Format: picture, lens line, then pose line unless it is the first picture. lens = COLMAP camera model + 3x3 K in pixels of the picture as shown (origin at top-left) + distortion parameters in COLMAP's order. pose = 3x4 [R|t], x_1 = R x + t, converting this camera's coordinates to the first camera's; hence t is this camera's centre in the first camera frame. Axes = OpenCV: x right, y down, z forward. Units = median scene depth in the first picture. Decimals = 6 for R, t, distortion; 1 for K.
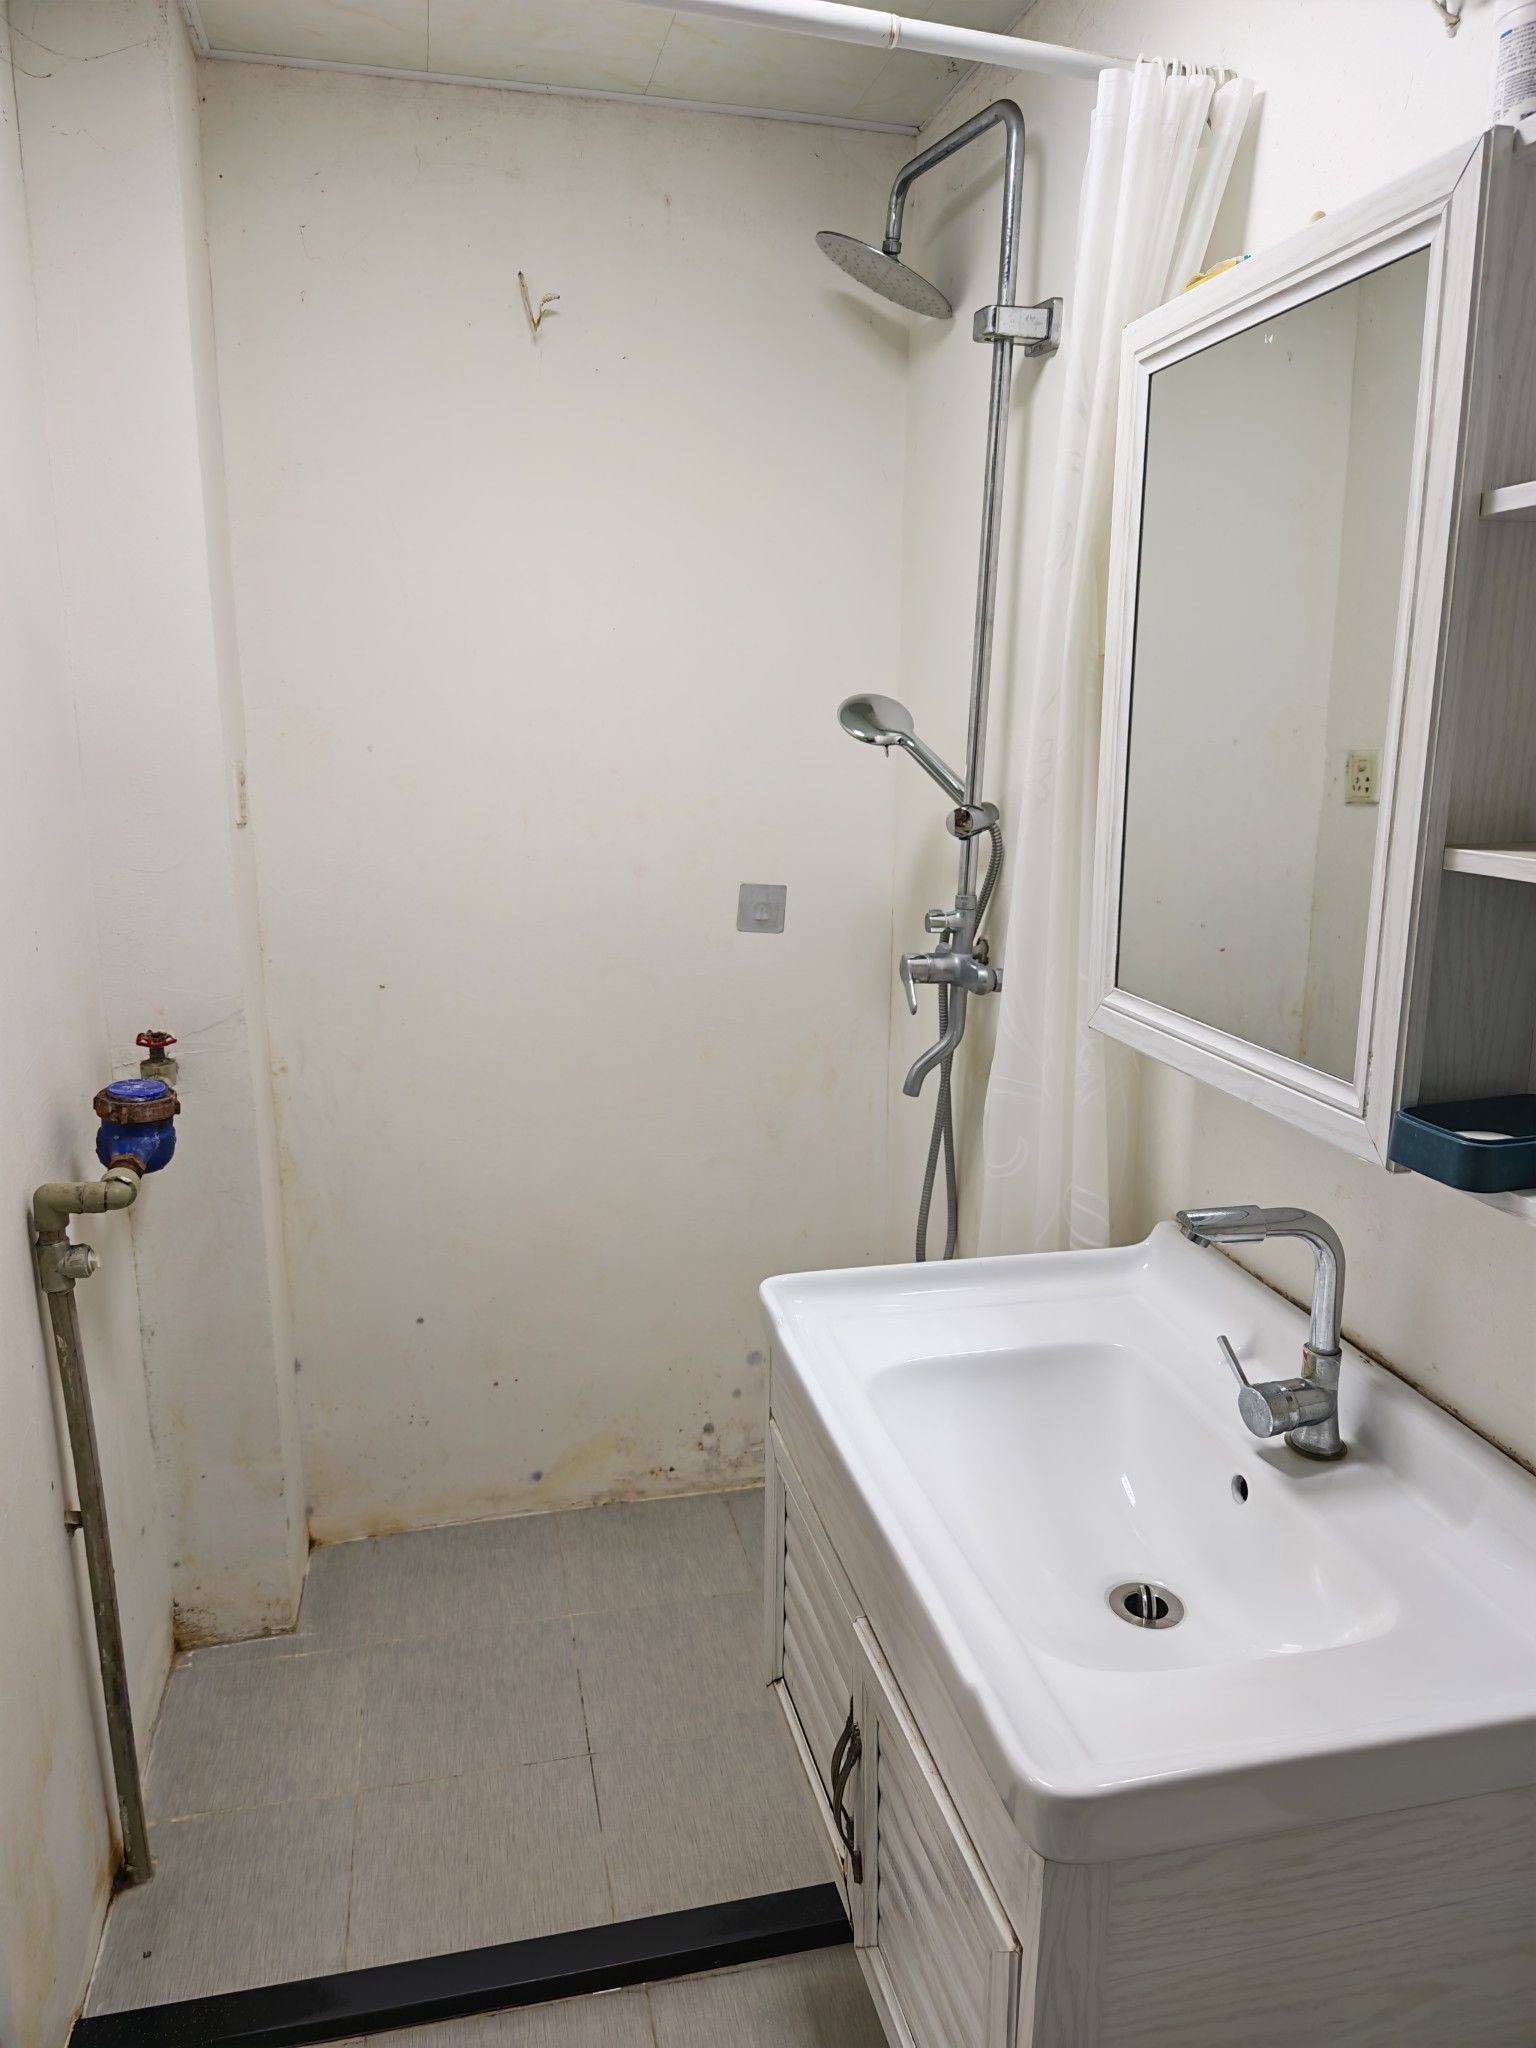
lens RADIAL K [[1391.9, 0, 767.1], [0, 1391.9, 1007.3], [0, 0, 1]] dist [0.082356, -0.082647]
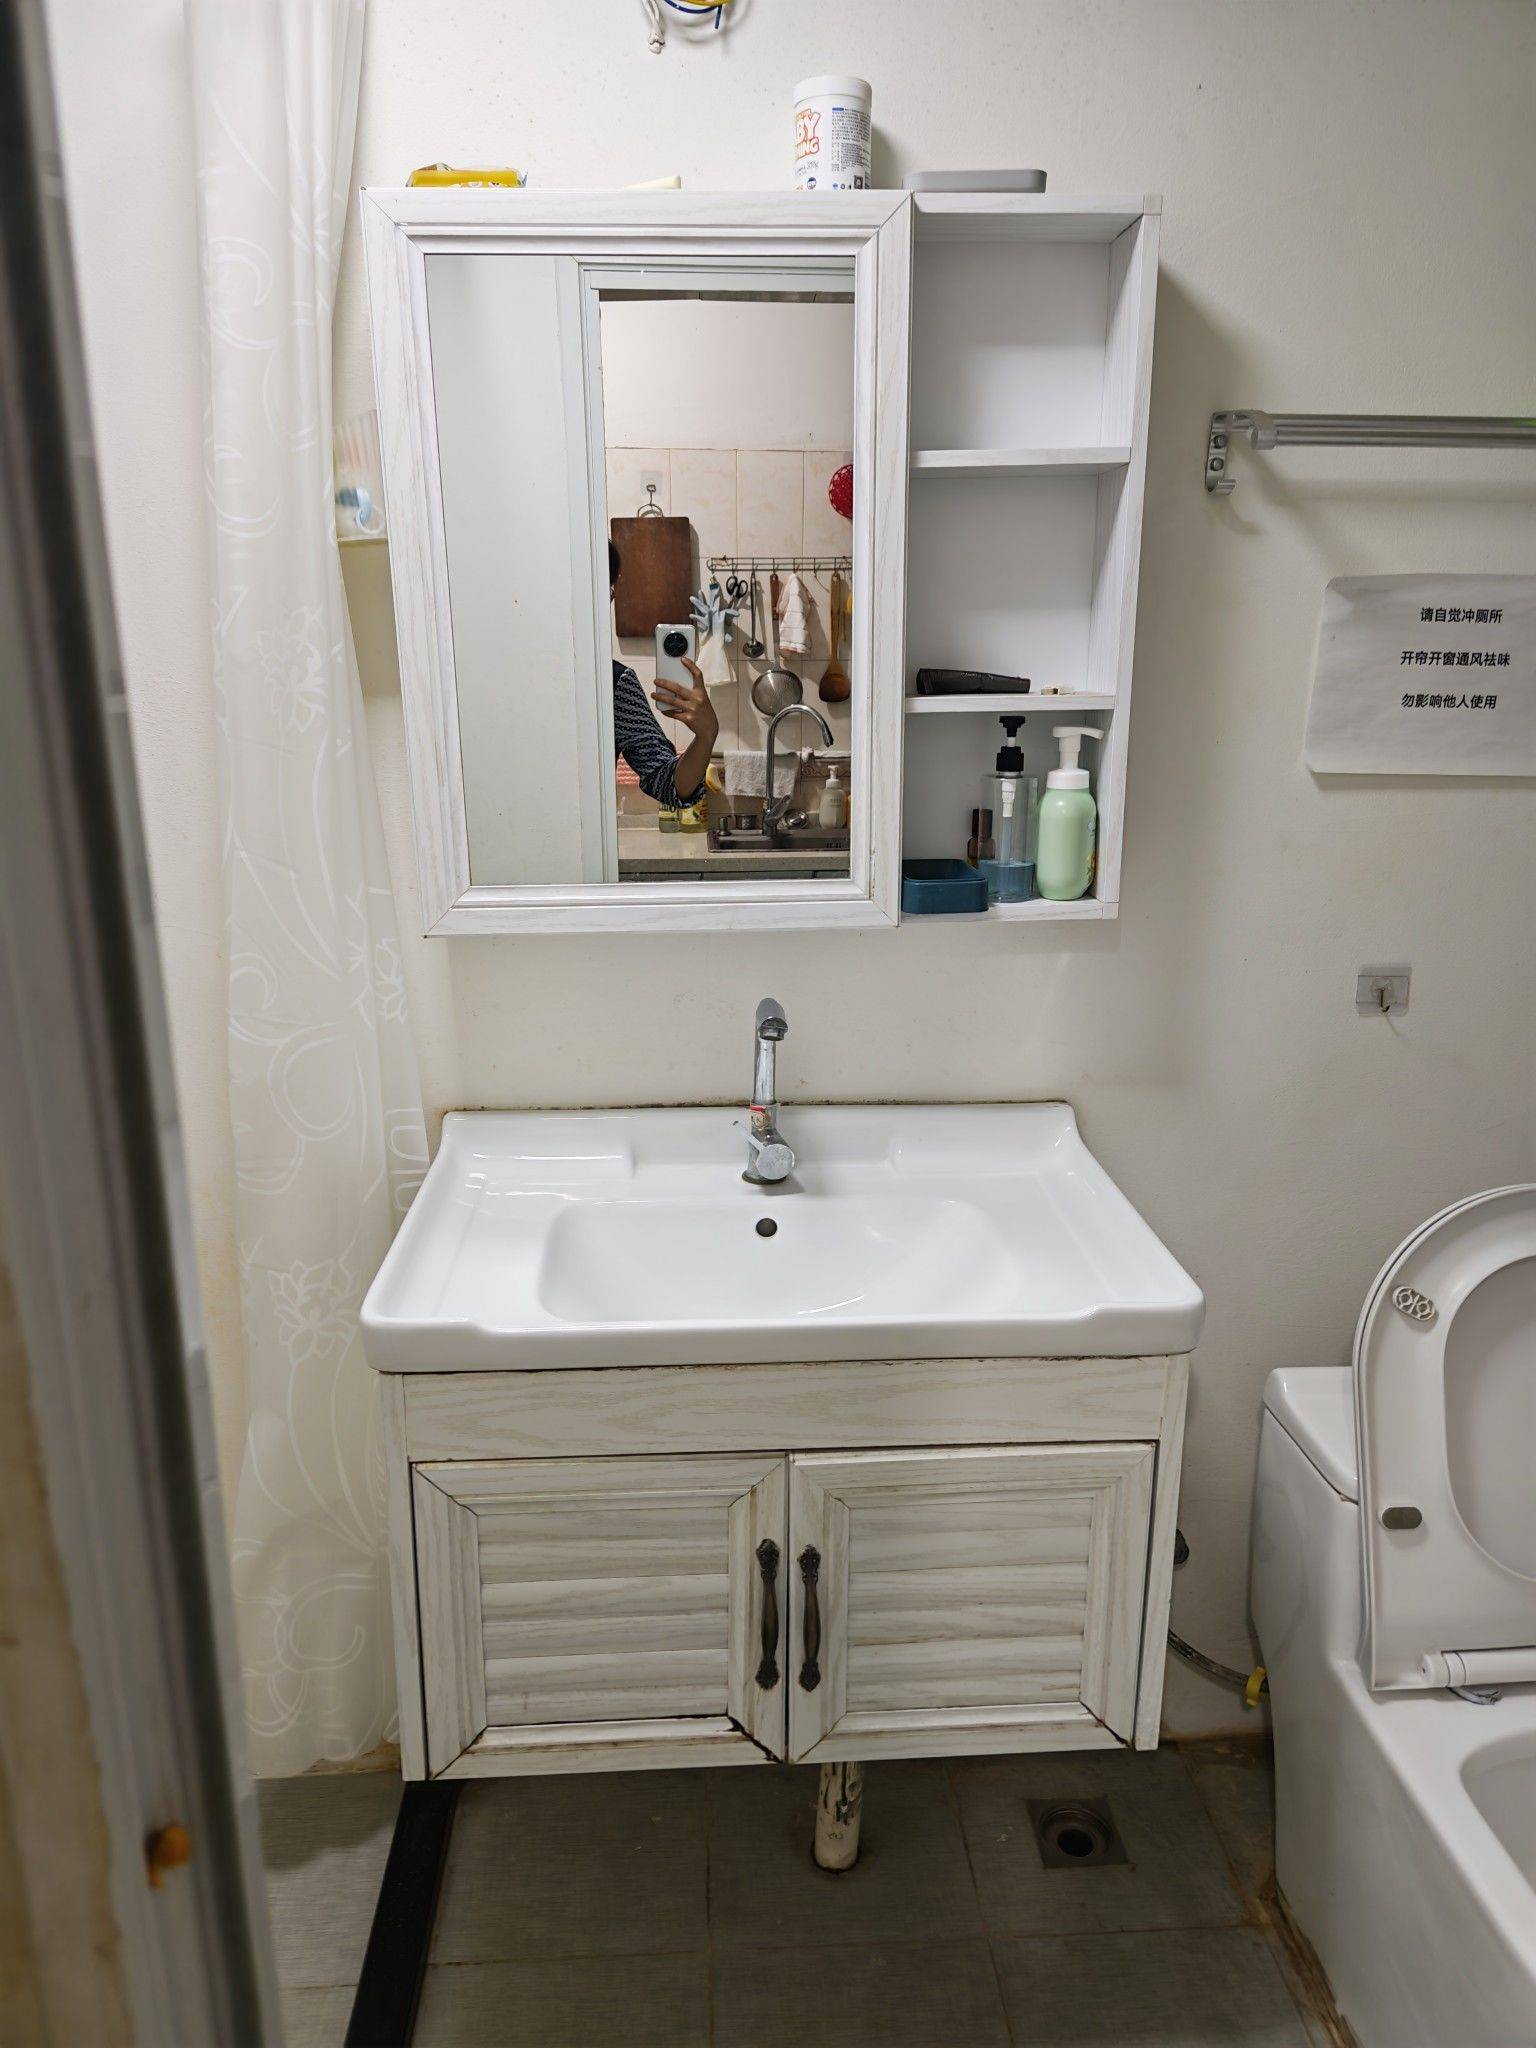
lens RADIAL K [[1391.9, 0, 767.1], [0, 1391.9, 1007.3], [0, 0, 1]] dist [0.082356, -0.082647]
pose [[0.210419, -0.264079, 0.941268, -0.852051], [0.216082, 0.951574, 0.218665, -0.131671], [-0.953432, 0.157380, 0.257292, 0.692633]]
